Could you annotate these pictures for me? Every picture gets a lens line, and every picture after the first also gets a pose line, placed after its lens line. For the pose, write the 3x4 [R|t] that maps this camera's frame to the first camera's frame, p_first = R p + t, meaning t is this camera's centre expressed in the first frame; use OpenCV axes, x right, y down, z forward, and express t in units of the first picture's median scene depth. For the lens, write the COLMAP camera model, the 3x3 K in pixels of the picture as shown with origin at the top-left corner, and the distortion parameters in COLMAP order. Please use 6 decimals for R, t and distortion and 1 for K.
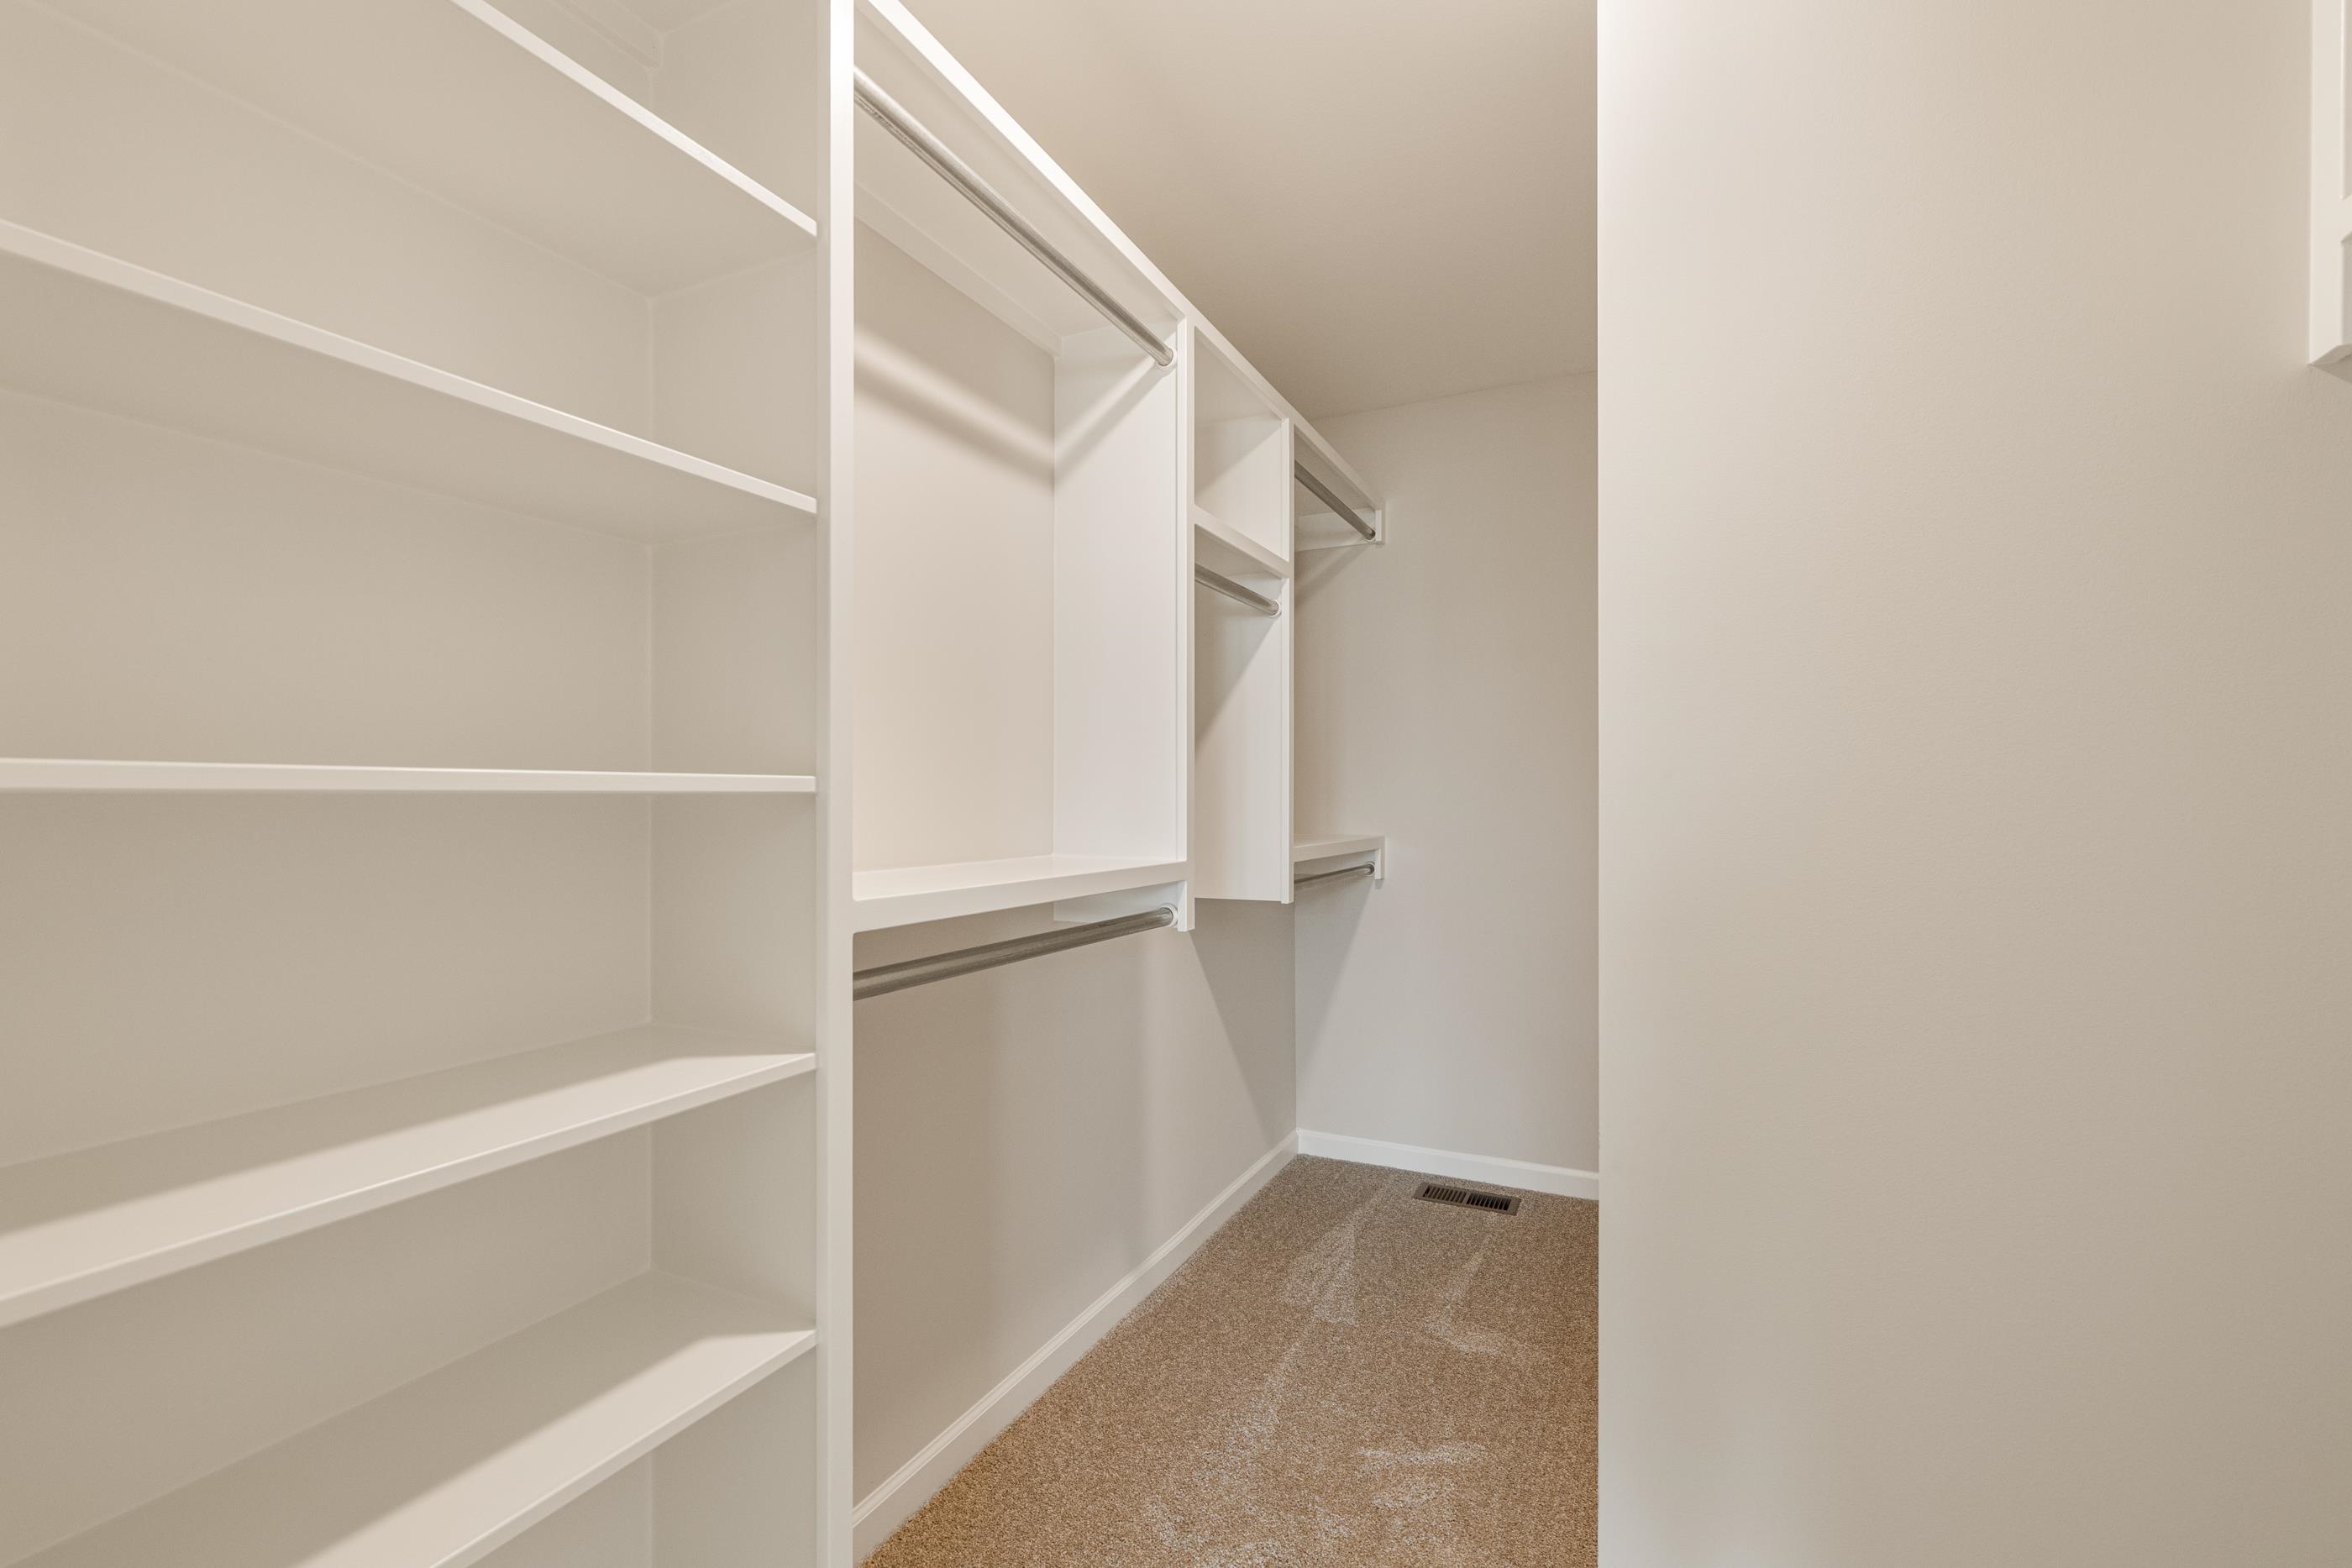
lens RADIAL K [[1020.1, 0, 1171.9], [0, 1020.1, 788.6], [0, 0, 1]] dist [-0.001312, 0.000524]
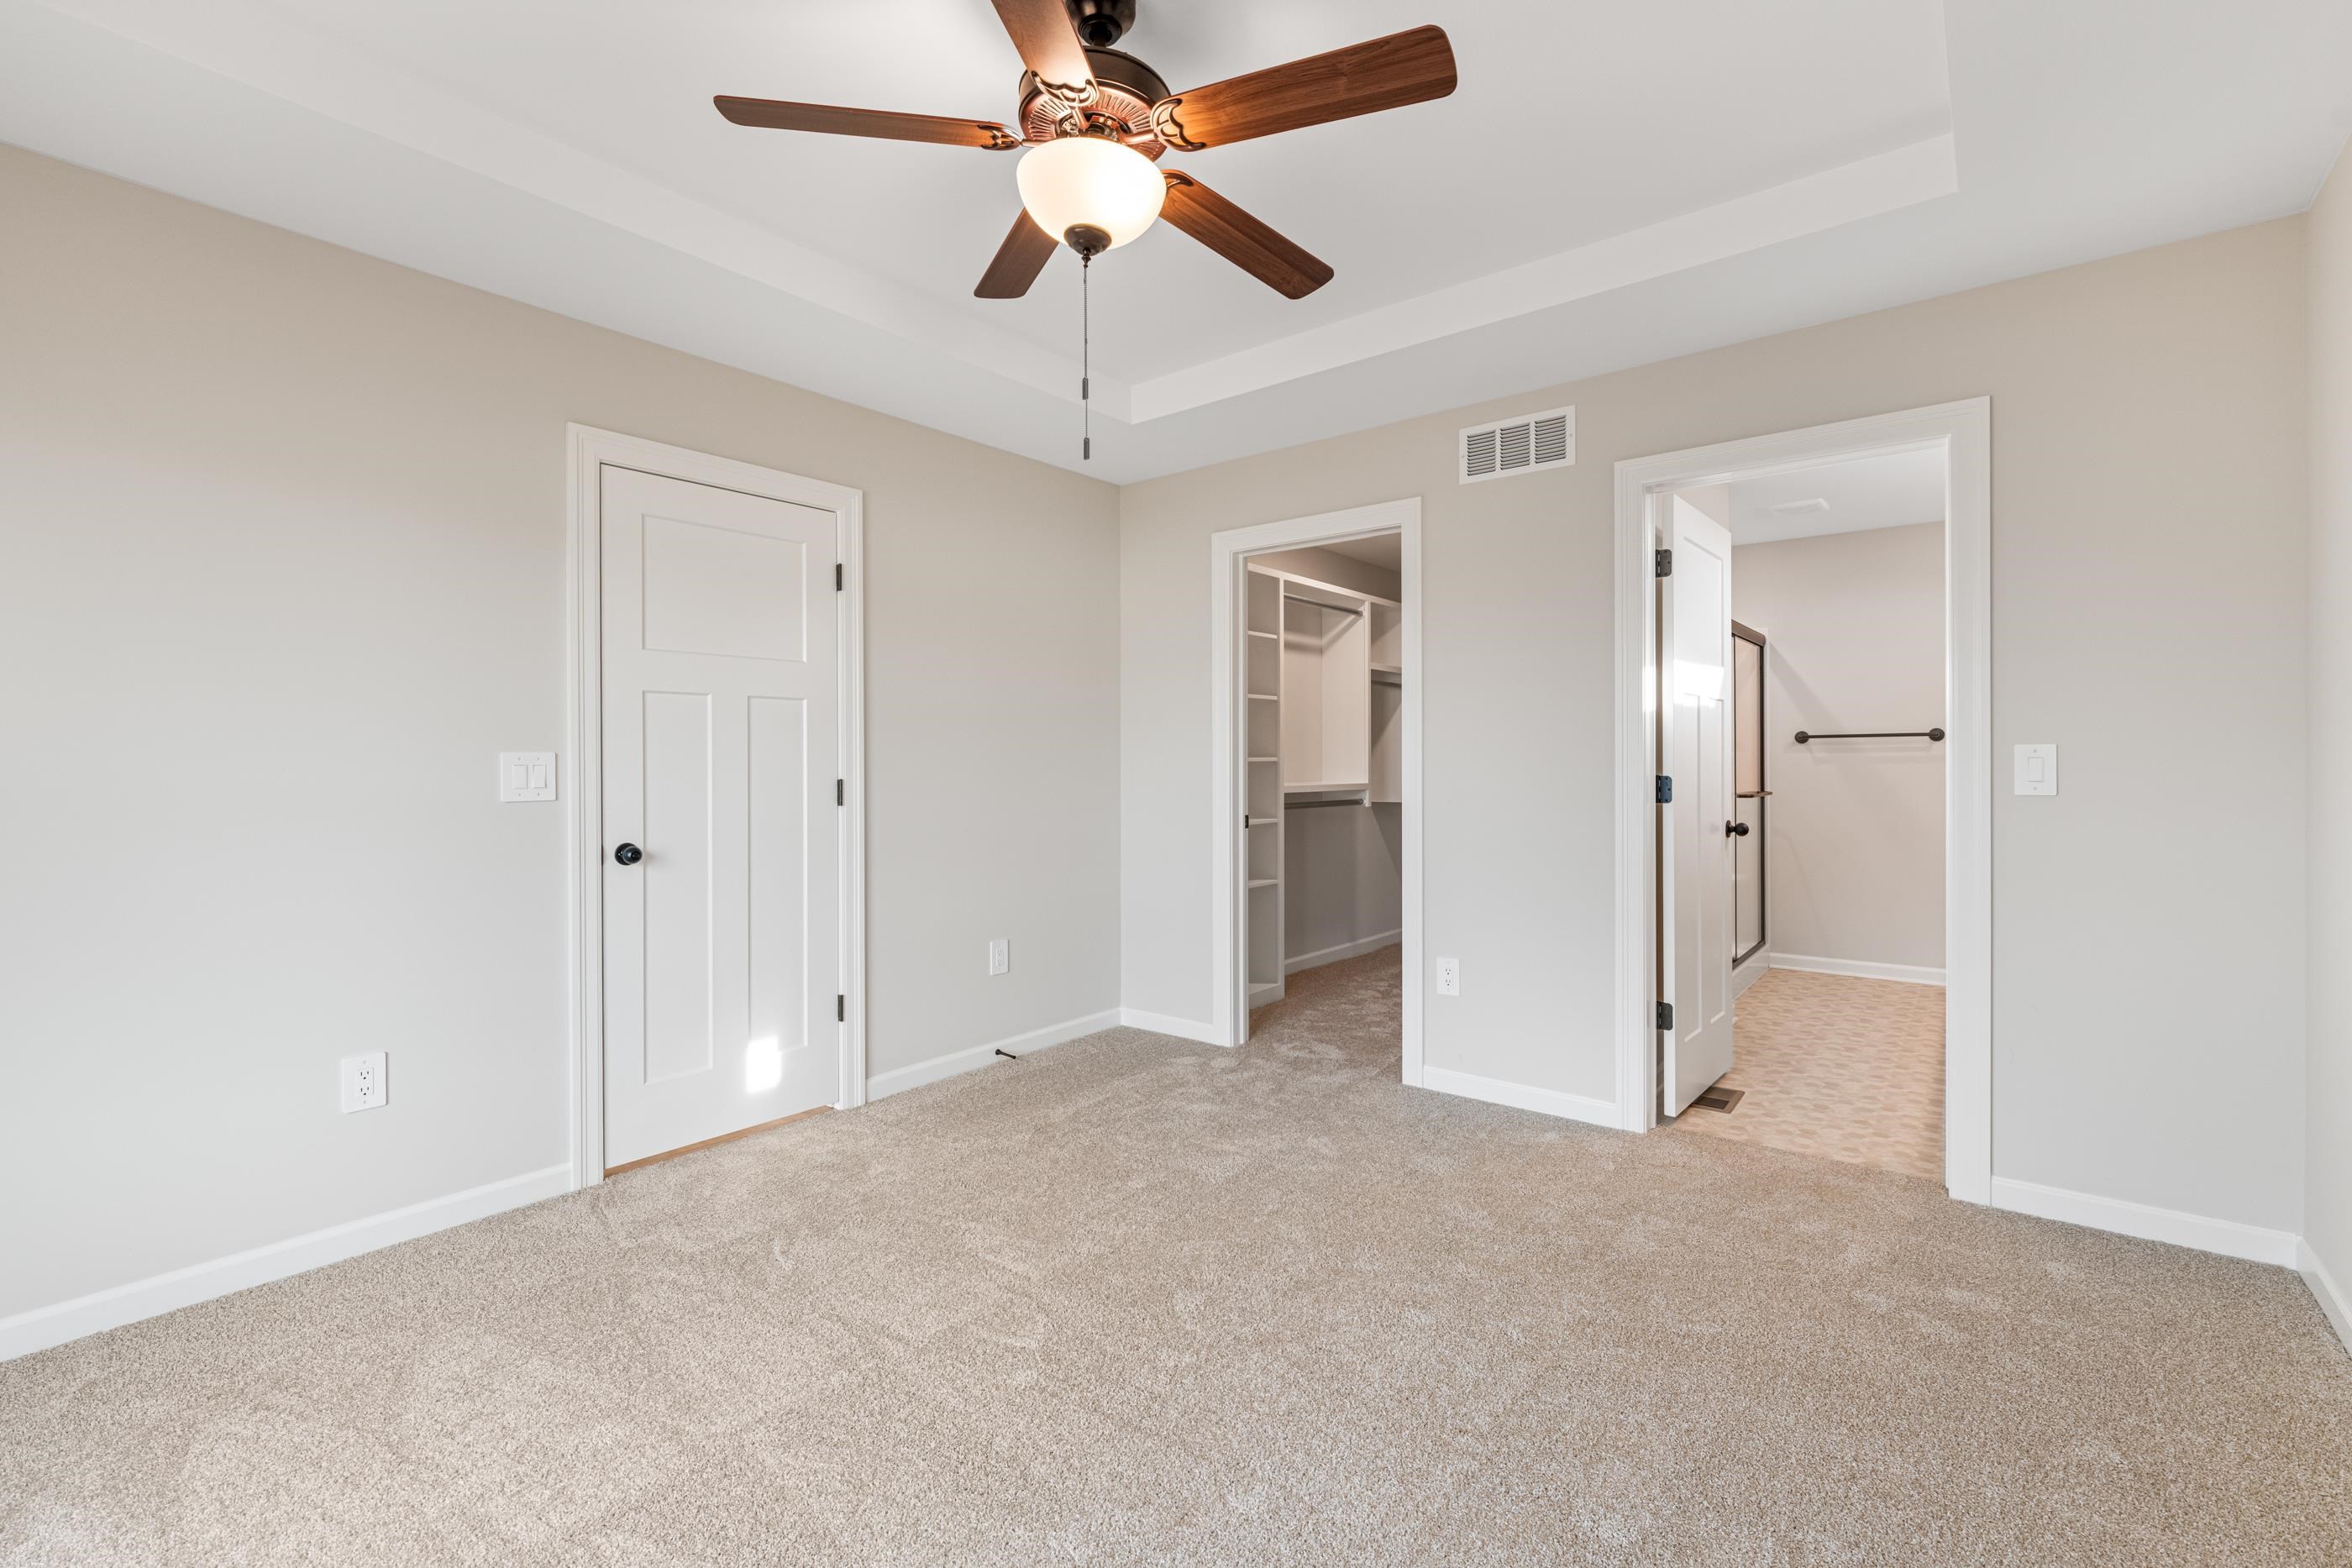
lens RADIAL K [[1020.1, 0, 1171.9], [0, 1020.1, 788.6], [0, 0, 1]] dist [-0.001312, 0.000524]
pose [[0.977285, -0.002882, -0.211909, 0.086583], [0.008704, 0.999610, 0.026548, -0.000265], [0.211749, -0.027789, 0.976929, -2.059019]]
